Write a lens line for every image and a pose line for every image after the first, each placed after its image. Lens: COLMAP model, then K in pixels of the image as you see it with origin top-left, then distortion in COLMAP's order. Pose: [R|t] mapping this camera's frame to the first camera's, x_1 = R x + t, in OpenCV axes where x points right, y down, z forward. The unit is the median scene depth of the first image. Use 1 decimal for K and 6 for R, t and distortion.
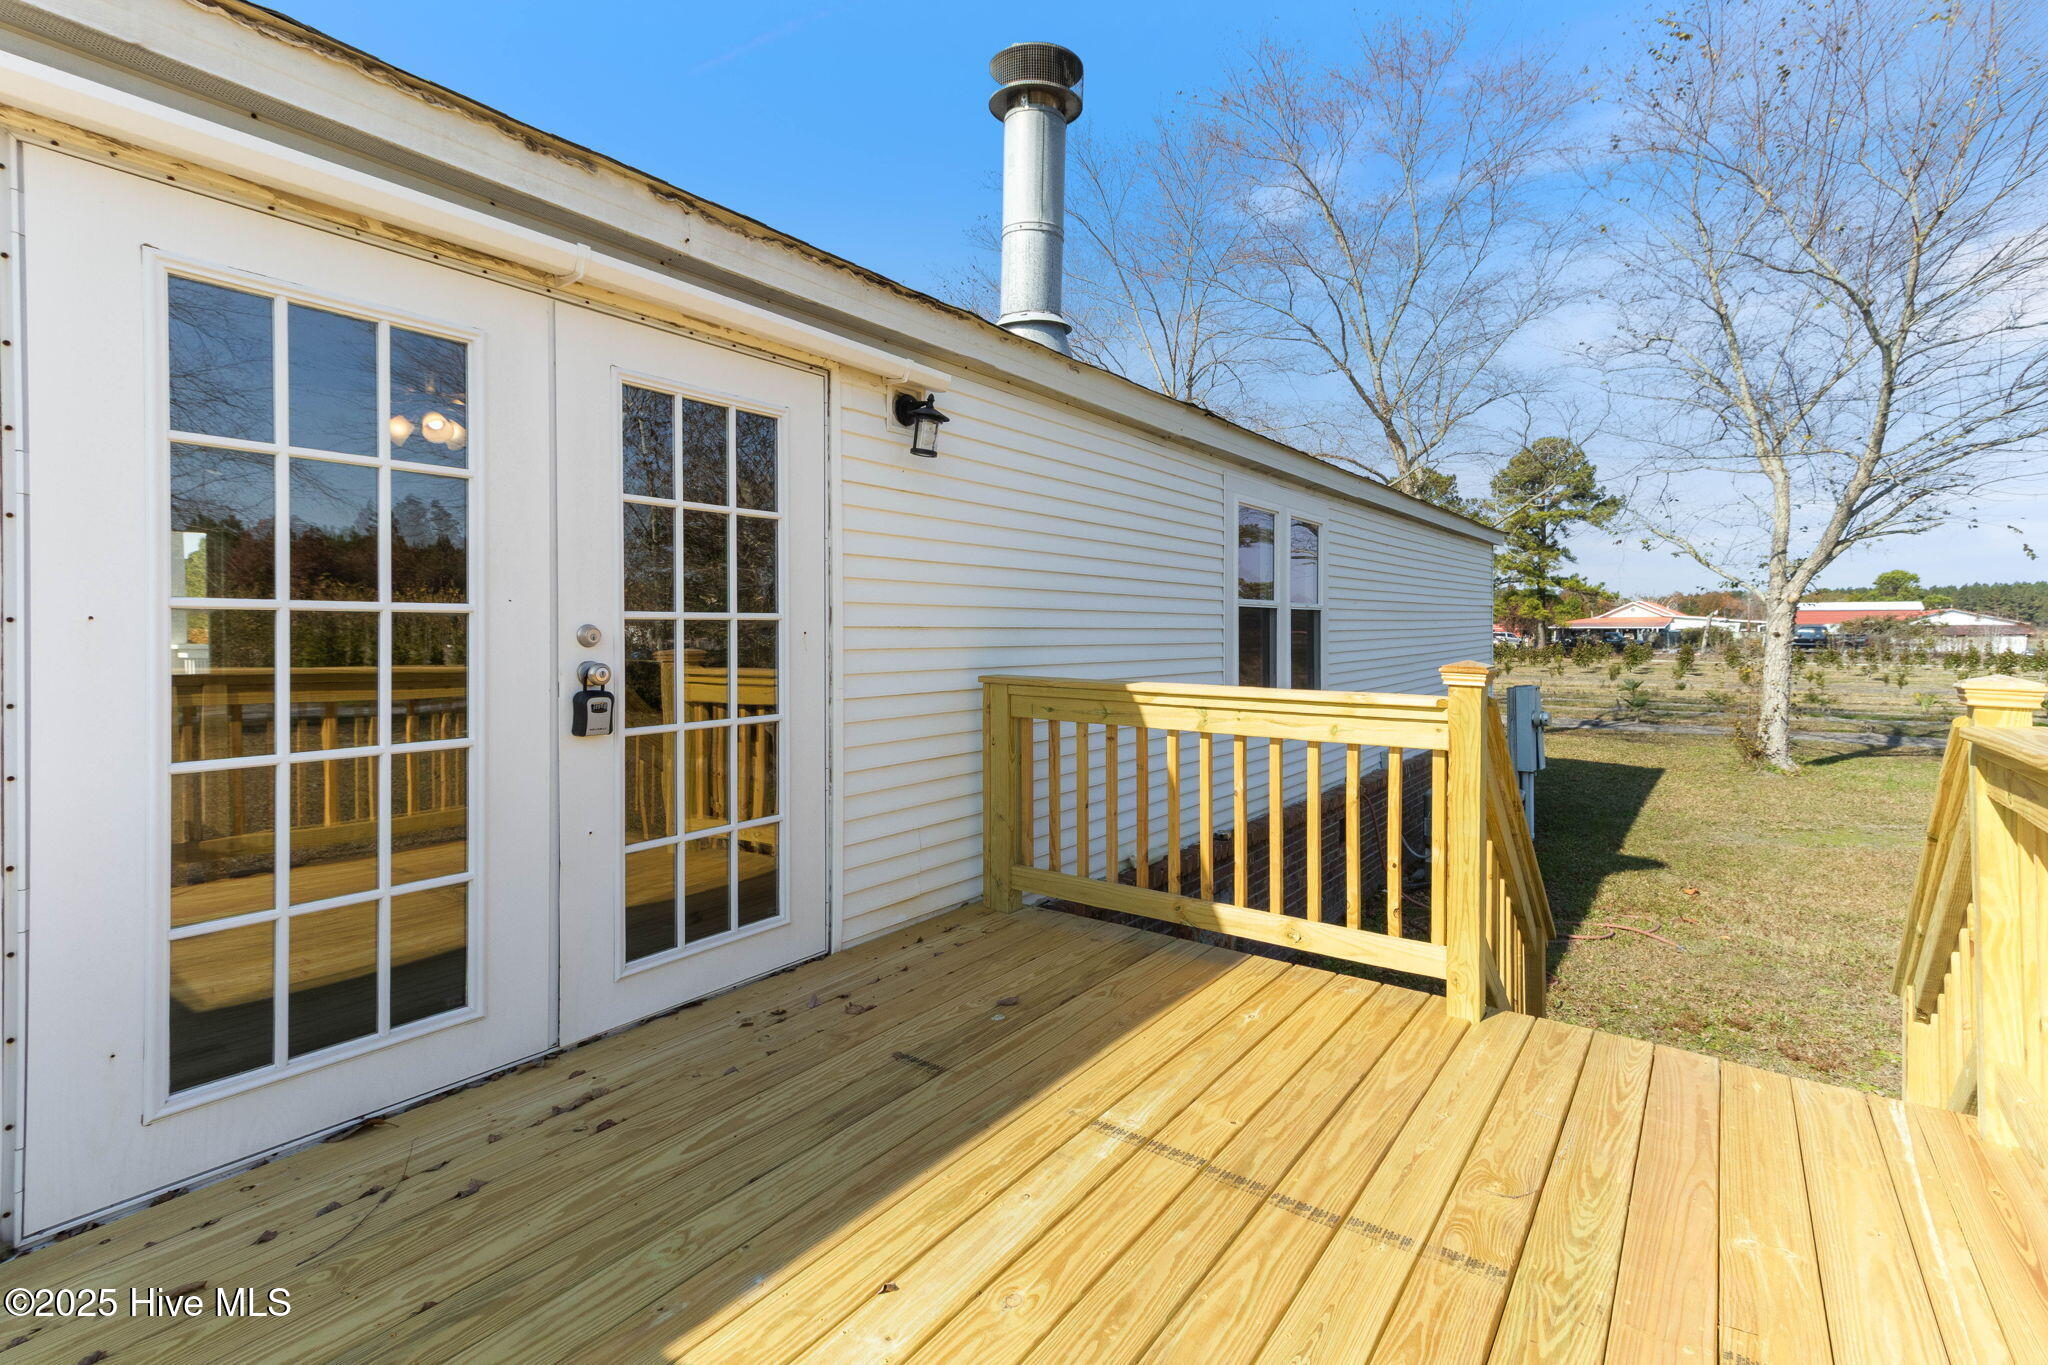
lens RADIAL K [[946.9, 0, 1027.4], [0, 946.9, 634.4], [0, 0, 1]] dist [0.018896, -0.000056]
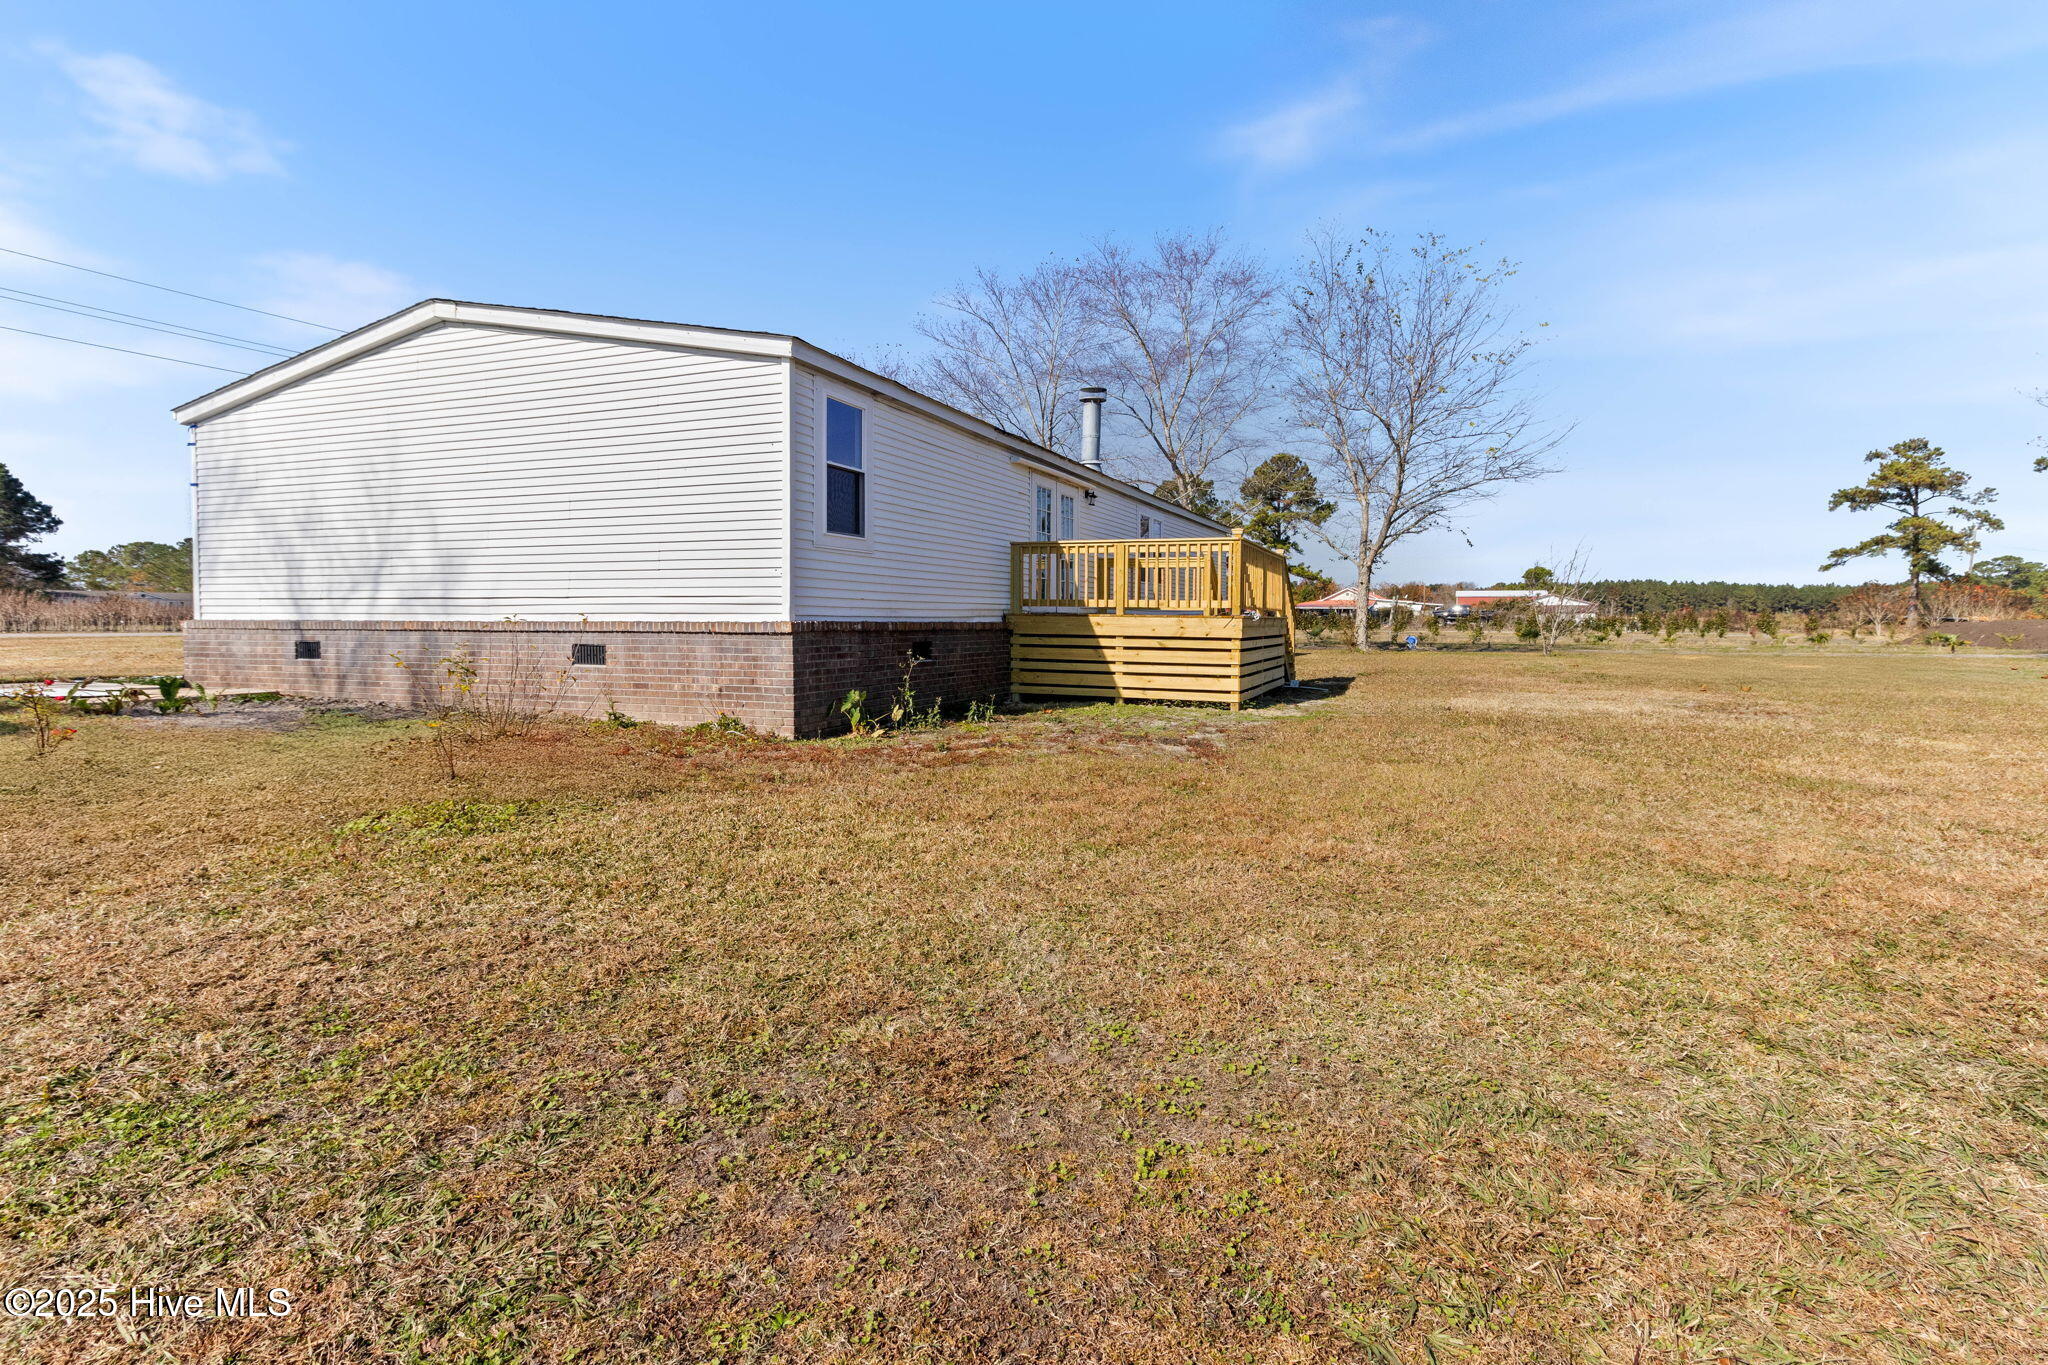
lens RADIAL K [[994.1, 0, 1019.0], [0, 994.1, 631.4], [0, 0, 1]] dist [0.000462, 0.000507]
pose [[0.974358, -0.000999, 0.225000, -0.088266], [0.000106, 0.999992, 0.003981, 0.022591], [-0.225002, -0.003855, 0.974351, -0.204521]]
